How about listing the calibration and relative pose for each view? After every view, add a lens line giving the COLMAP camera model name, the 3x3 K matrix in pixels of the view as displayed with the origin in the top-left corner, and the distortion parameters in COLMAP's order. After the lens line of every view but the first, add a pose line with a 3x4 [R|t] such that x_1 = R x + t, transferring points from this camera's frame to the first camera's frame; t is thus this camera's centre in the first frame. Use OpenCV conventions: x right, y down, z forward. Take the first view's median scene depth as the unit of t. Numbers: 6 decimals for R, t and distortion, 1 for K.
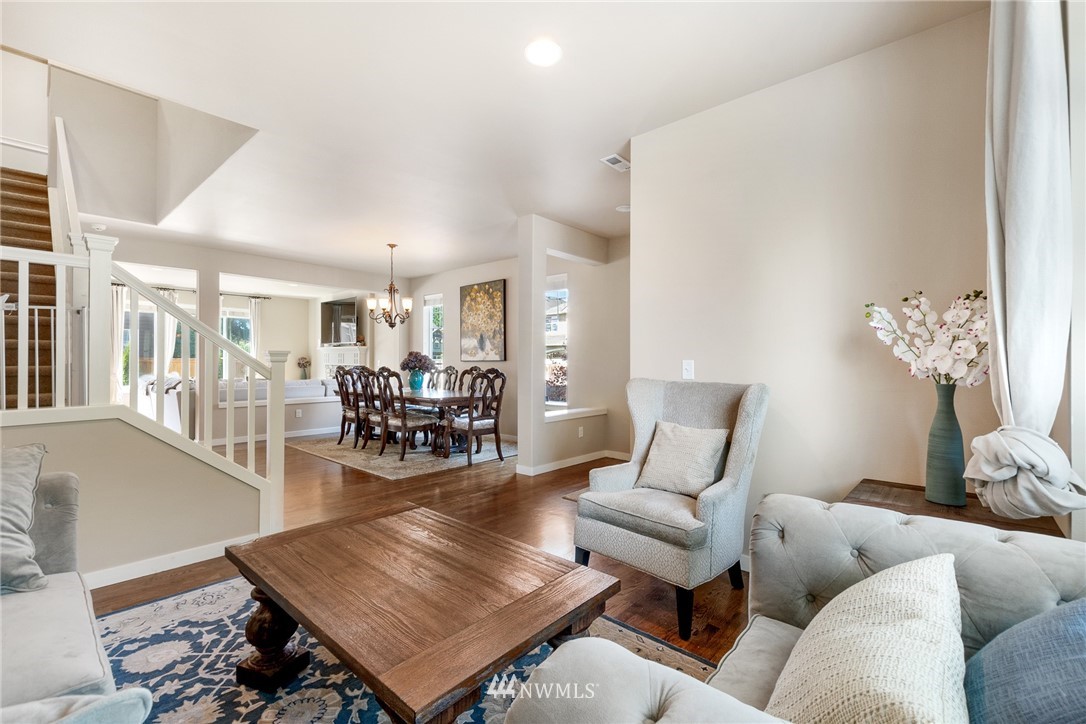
lens RADIAL K [[463.8, 0, 543.0], [0, 463.8, 362.0], [0, 0, 1]] dist [-0.001269, -0.000168]
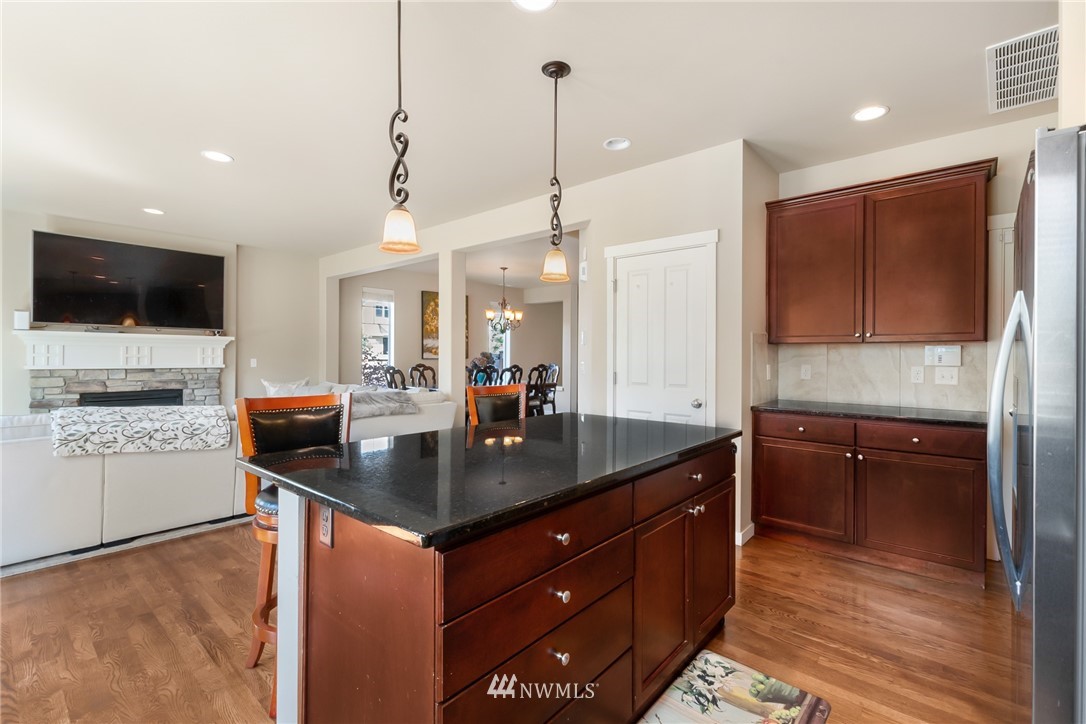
lens RADIAL K [[471.5, 0, 565.7], [0, 471.5, 357.9], [0, 0, 1]] dist [-0.007667, -0.000050]
pose [[-0.024174, -0.012363, 0.999631, -1.438985], [-0.006000, 0.999907, 0.012221, -0.022556], [-0.999690, -0.005702, -0.024246, 0.770058]]
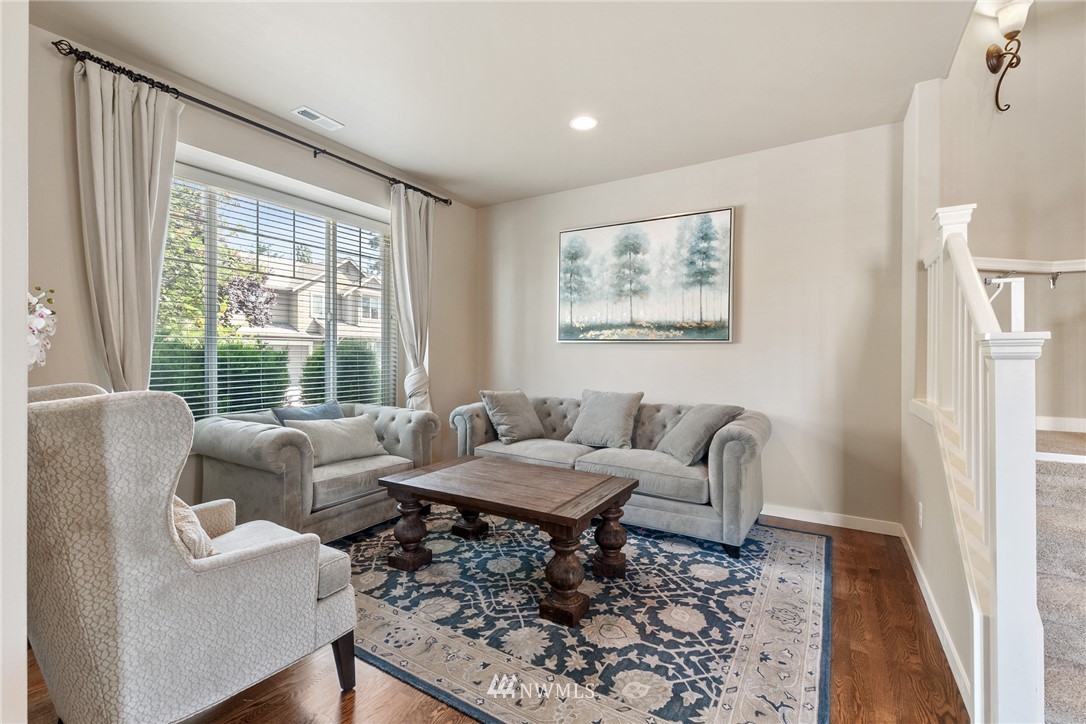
lens RADIAL K [[467.8, 0, 545.7], [0, 467.8, 358.6], [0, 0, 1]] dist [-0.000644, -0.000763]
pose [[-0.983103, -0.000304, -0.183055, -0.024124], [-0.001602, 0.999975, 0.006940, -0.003287], [0.183048, 0.007116, -0.983078, 0.564101]]
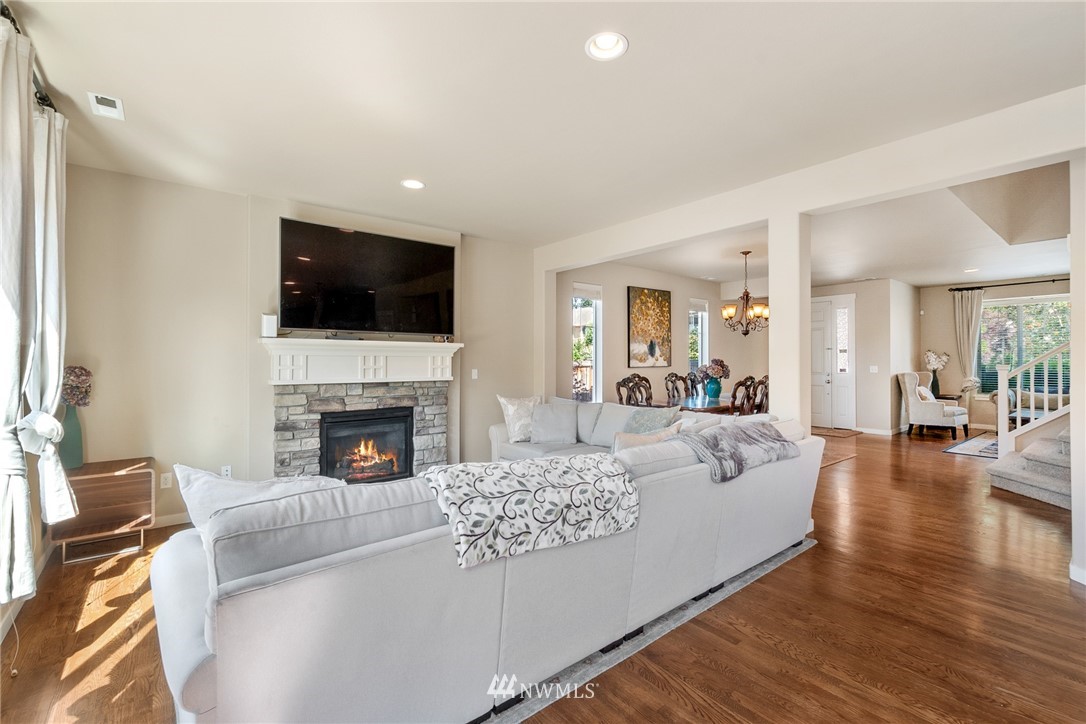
lens RADIAL K [[467.8, 0, 545.7], [0, 467.8, 358.6], [0, 0, 1]] dist [-0.000644, -0.000763]
pose [[0.178254, -0.005816, 0.983967, -1.238951], [-0.000248, 0.999982, 0.005956, -0.027994], [-0.983984, -0.001306, 0.178249, 1.112236]]
